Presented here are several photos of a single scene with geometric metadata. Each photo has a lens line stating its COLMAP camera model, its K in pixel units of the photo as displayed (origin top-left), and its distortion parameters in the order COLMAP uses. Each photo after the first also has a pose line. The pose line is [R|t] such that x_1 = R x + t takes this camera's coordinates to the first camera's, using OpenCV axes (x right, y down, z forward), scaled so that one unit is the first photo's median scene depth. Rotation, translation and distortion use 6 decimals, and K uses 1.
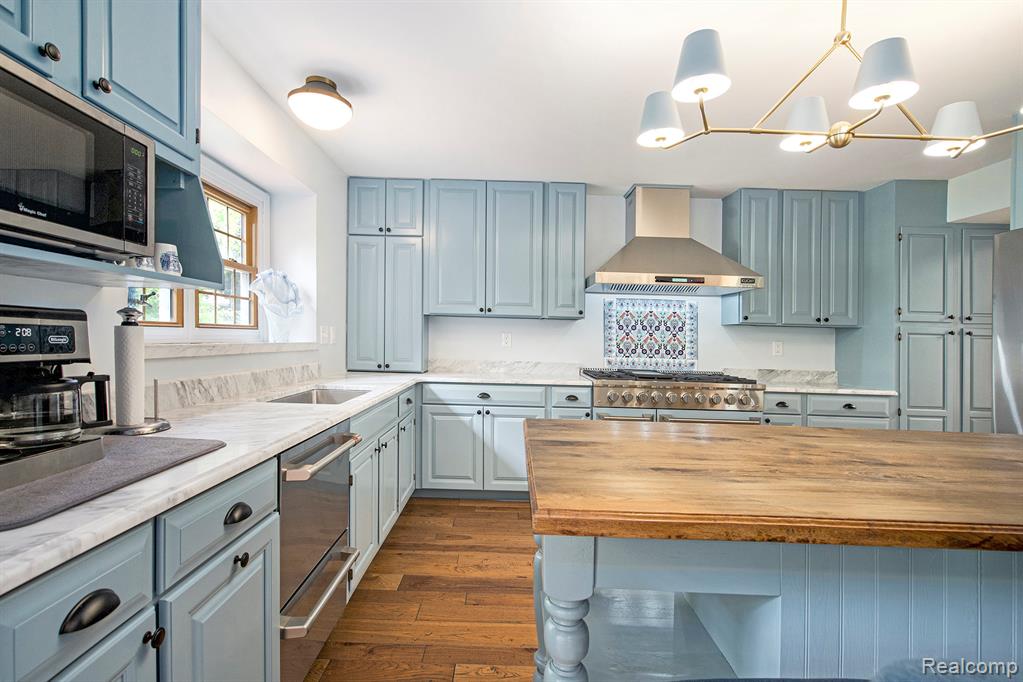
lens RADIAL K [[474.3, 0, 493.8], [0, 474.3, 339.5], [0, 0, 1]] dist [-0.003970, 0.000523]
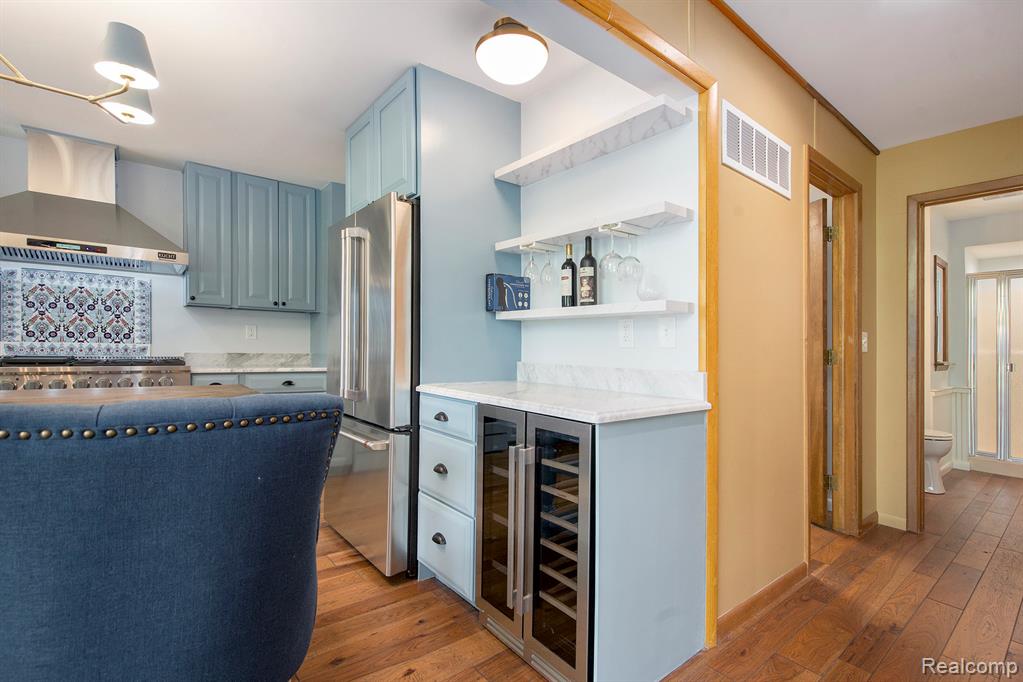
lens RADIAL K [[474.3, 0, 501.2], [0, 474.3, 345.6], [0, 0, 1]] dist [-0.003970, 0.000523]
pose [[0.770485, -0.012674, 0.637332, 0.399025], [0.003506, 0.999871, 0.015645, 0.037052], [-0.637448, -0.009820, 0.770430, -0.130031]]
